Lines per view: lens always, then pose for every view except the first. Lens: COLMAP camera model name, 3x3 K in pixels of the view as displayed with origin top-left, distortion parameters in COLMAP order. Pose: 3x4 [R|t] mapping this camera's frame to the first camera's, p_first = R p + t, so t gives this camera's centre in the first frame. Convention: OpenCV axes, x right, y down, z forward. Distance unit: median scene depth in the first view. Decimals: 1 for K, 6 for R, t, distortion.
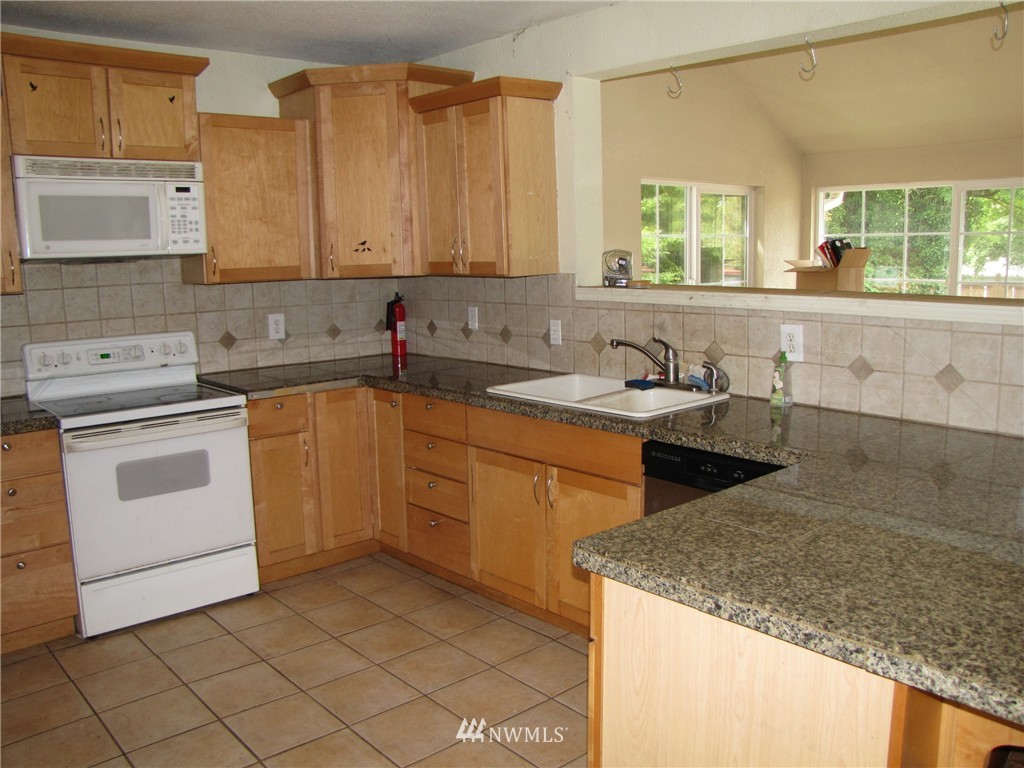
lens RADIAL K [[842.1, 0, 512.0], [0, 842.1, 384.0], [0, 0, 1]] dist [-0.190552, 0.160098]
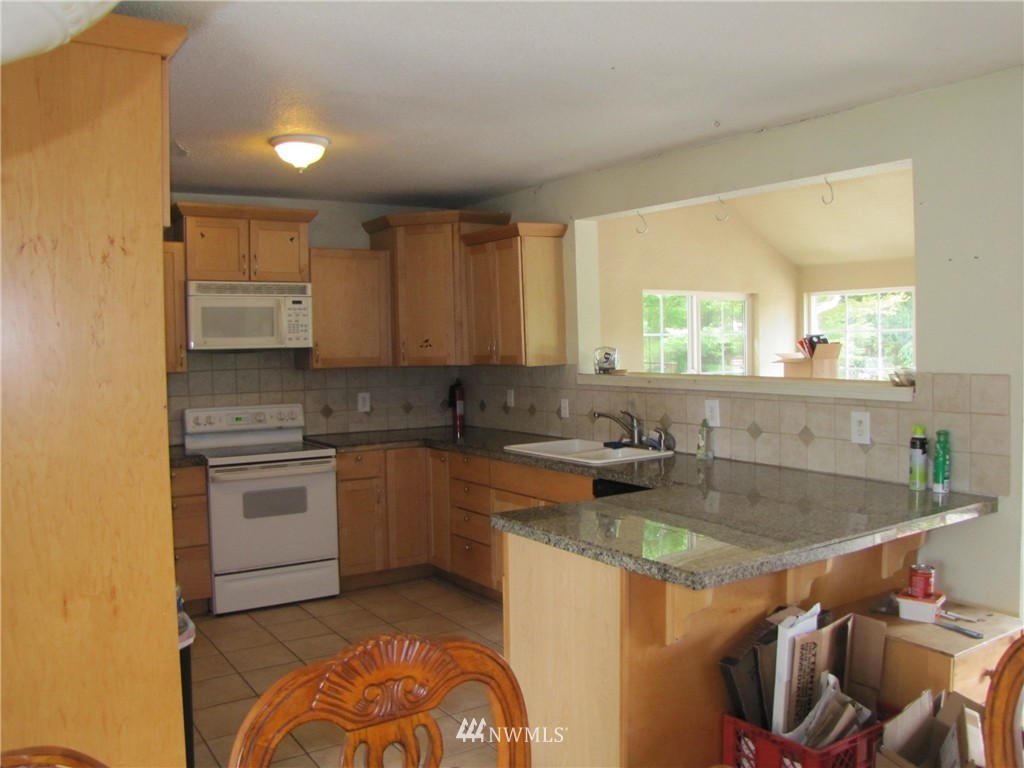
lens RADIAL K [[842.1, 0, 512.0], [0, 842.1, 384.0], [0, 0, 1]] dist [-0.190552, 0.160098]
pose [[0.990257, 0.007367, -0.139056, 0.166514], [-0.022557, 0.993897, -0.107981, 0.049698], [0.137412, 0.110066, 0.984380, -0.353466]]
